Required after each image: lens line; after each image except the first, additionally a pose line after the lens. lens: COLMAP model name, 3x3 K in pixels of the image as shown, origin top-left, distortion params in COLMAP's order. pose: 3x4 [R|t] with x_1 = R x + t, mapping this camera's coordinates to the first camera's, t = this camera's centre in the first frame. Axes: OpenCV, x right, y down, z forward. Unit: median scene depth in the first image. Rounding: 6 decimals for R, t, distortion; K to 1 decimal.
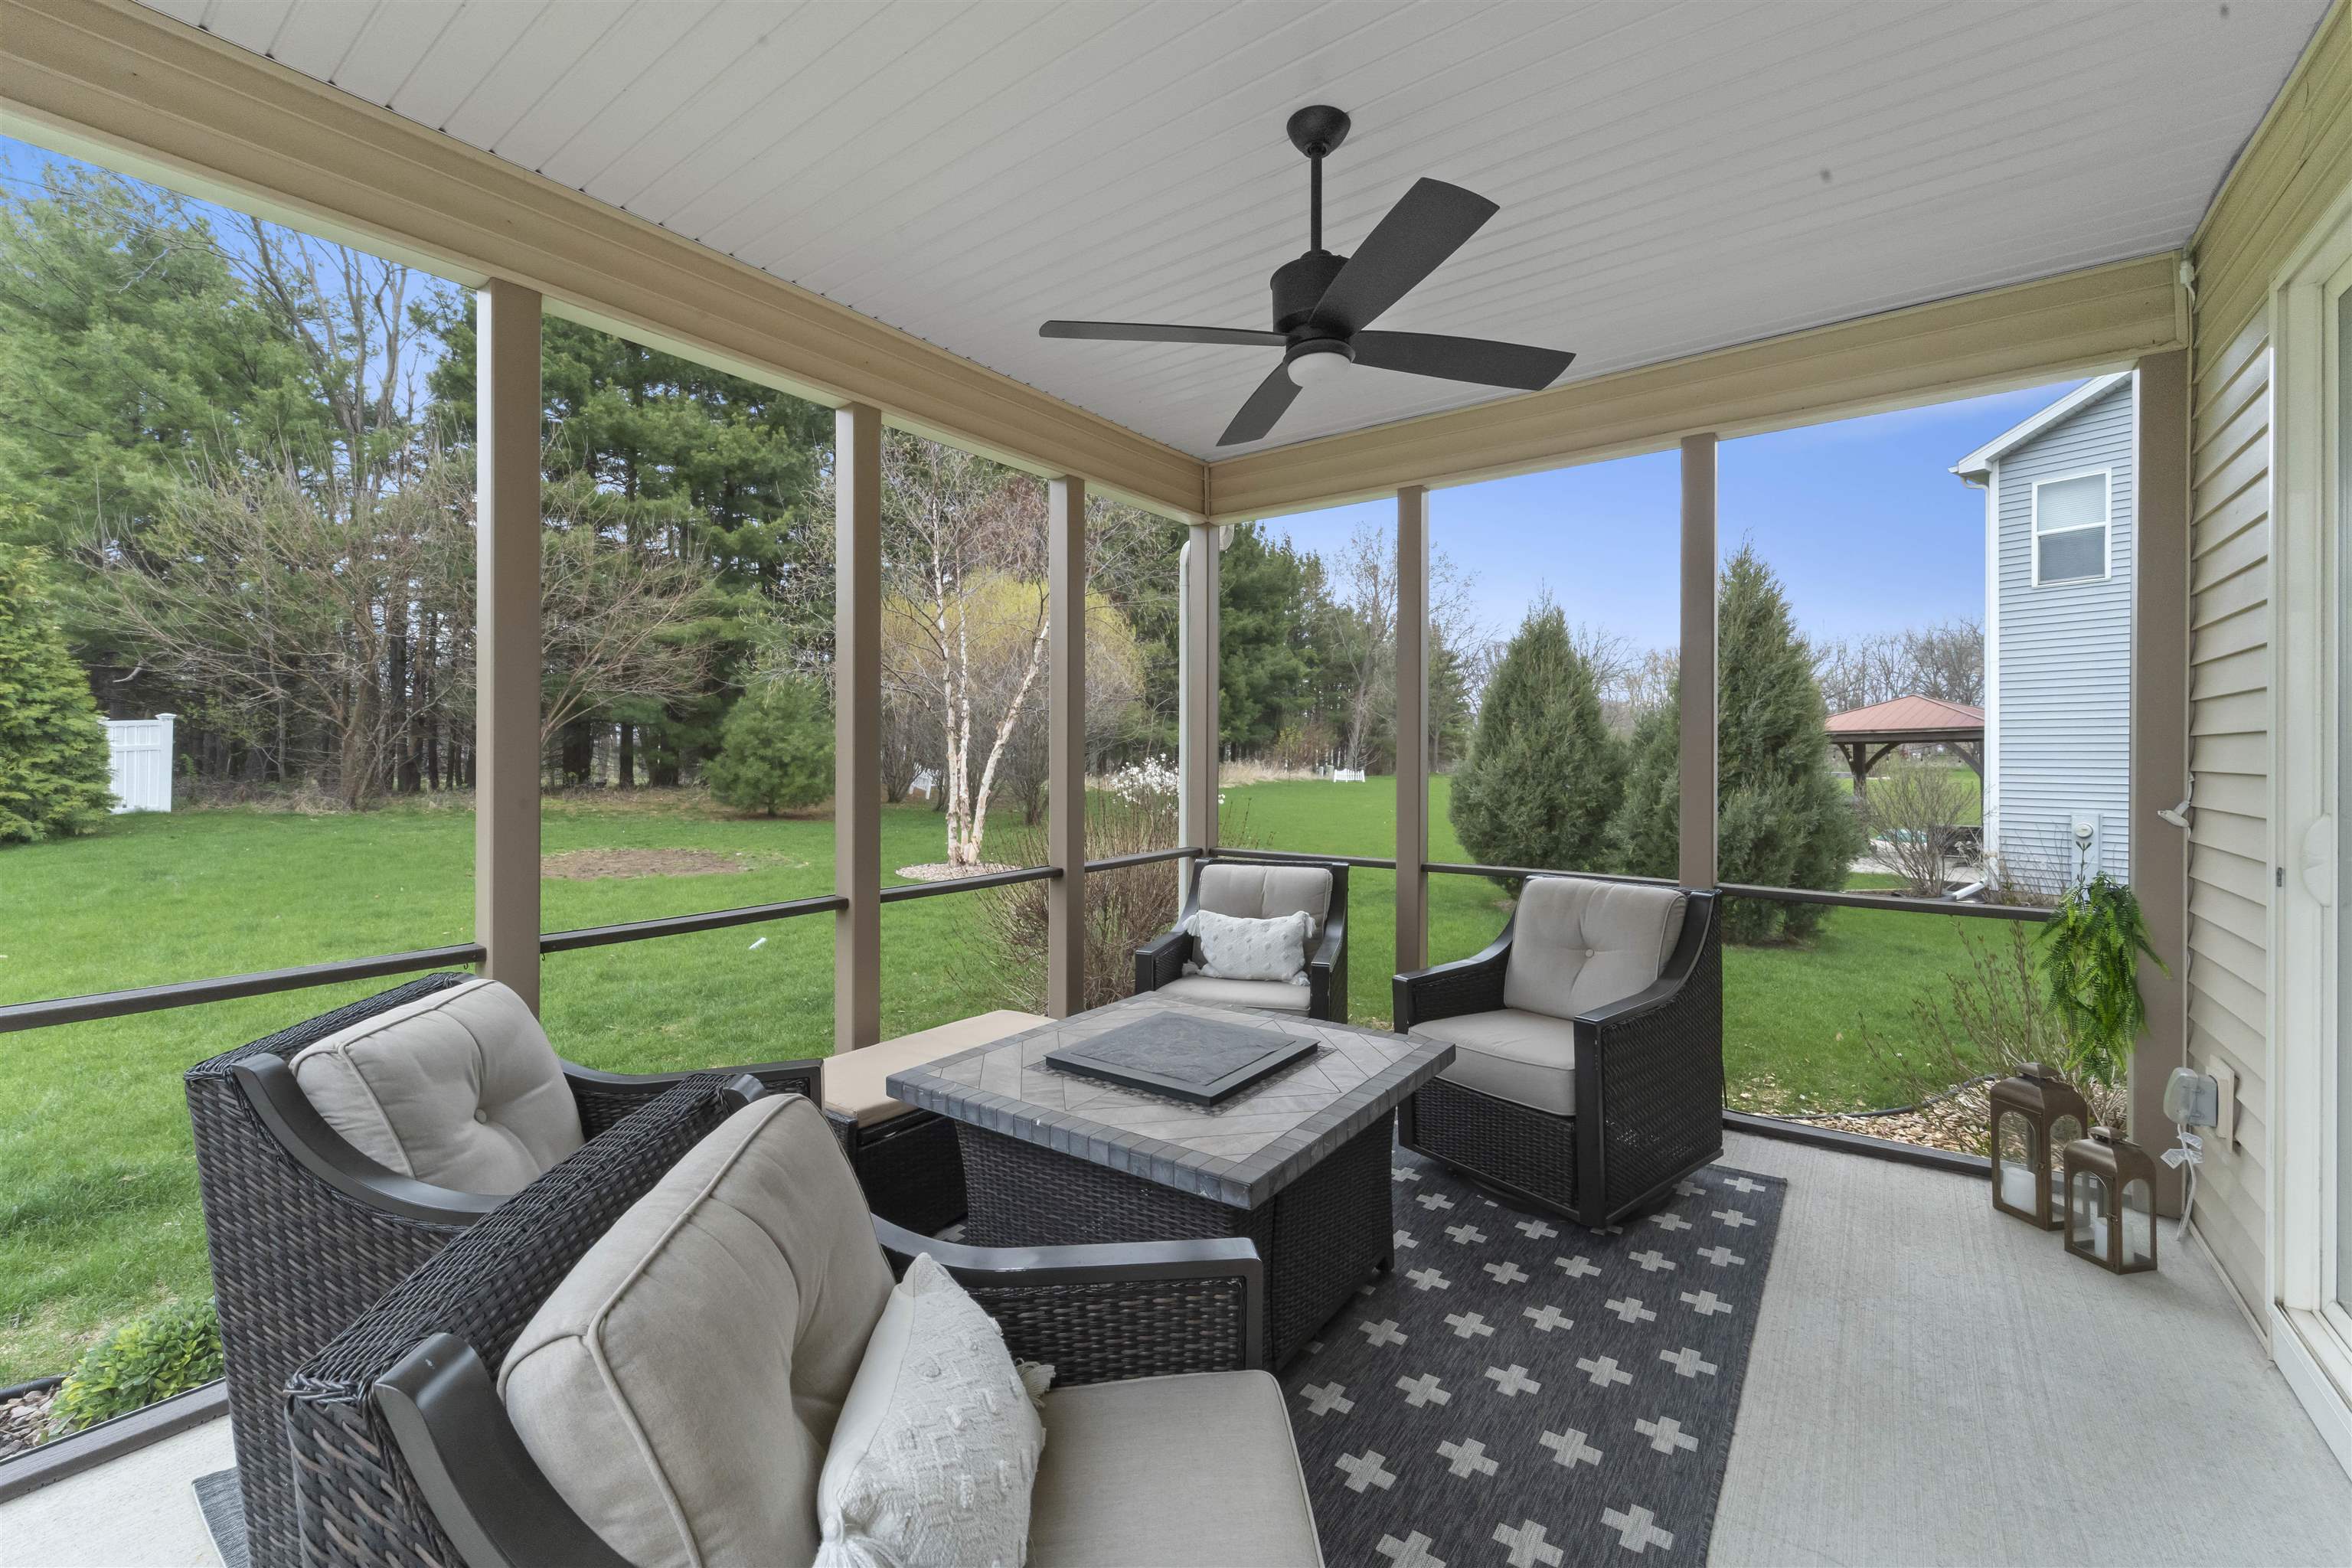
lens RADIAL K [[952.4, 0, 1176.0], [0, 952.4, 784.0], [0, 0, 1]] dist [-0.000183, 0.000102]
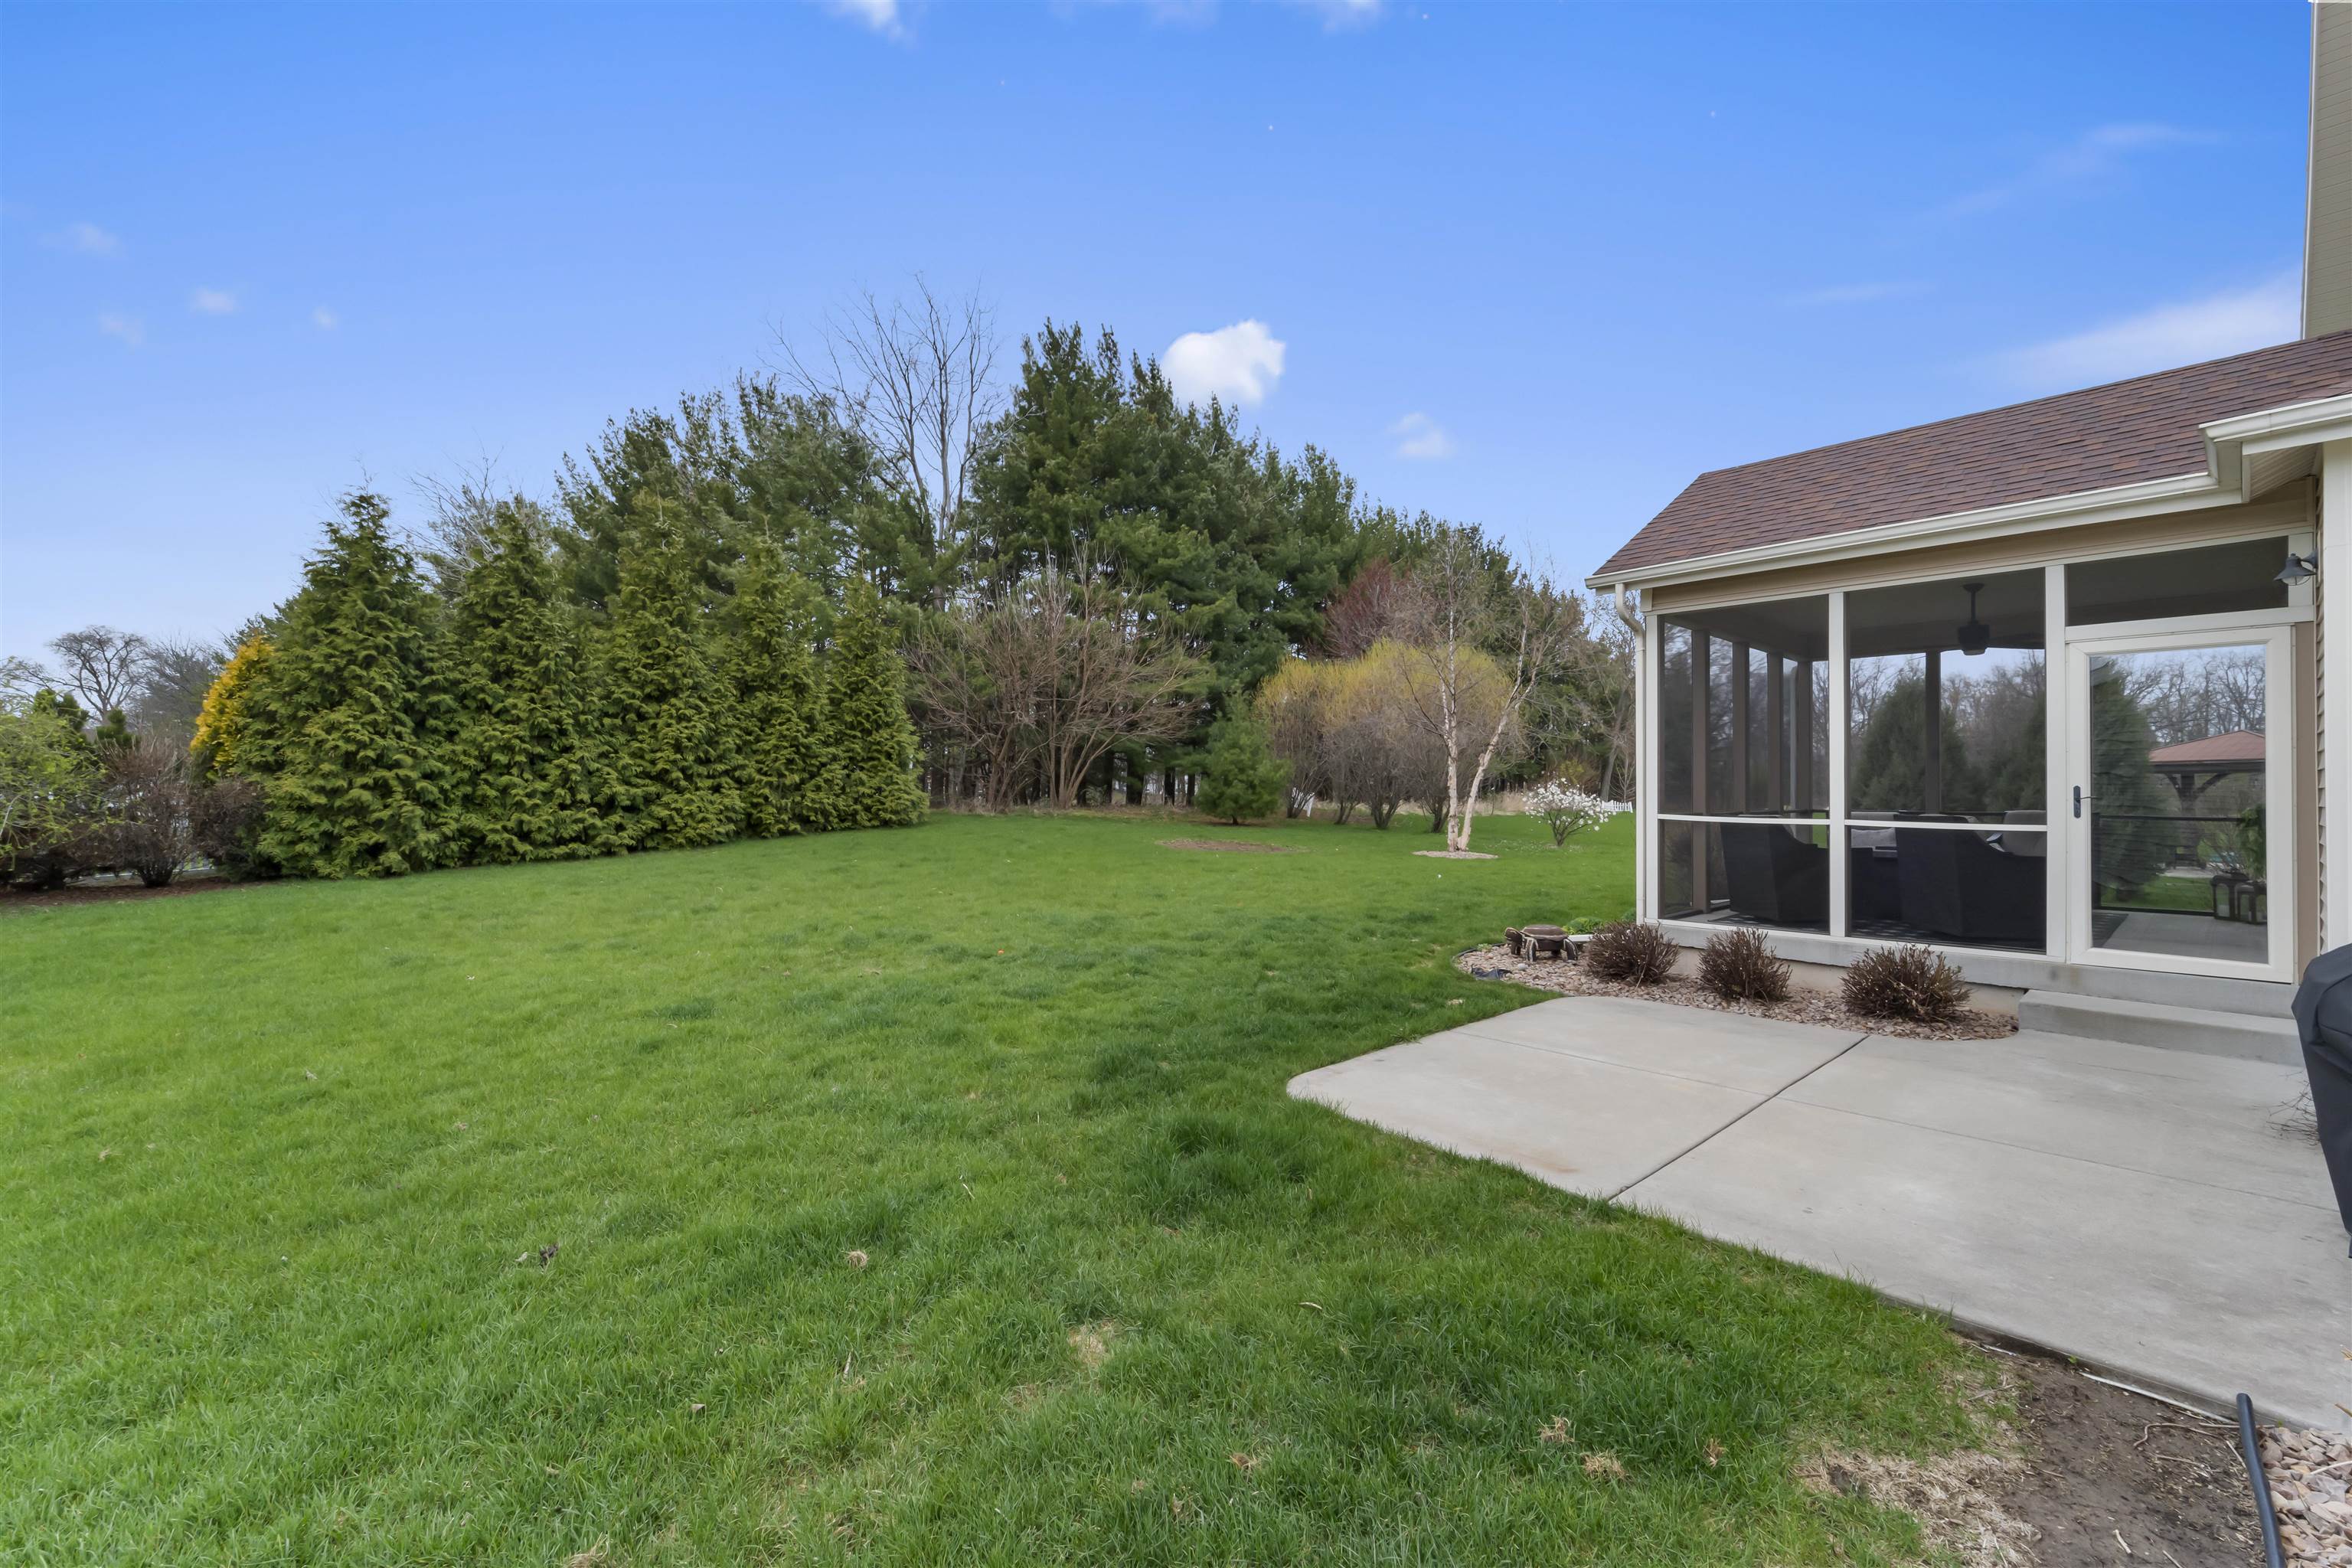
lens RADIAL K [[952.4, 0, 1176.0], [0, 952.4, 784.0], [0, 0, 1]] dist [-0.000183, 0.000102]
pose [[0.979358, 0.005239, -0.202064, -0.275048], [-0.012445, 0.999330, -0.034407, 0.028896], [0.201748, 0.036211, 0.978768, -0.414871]]
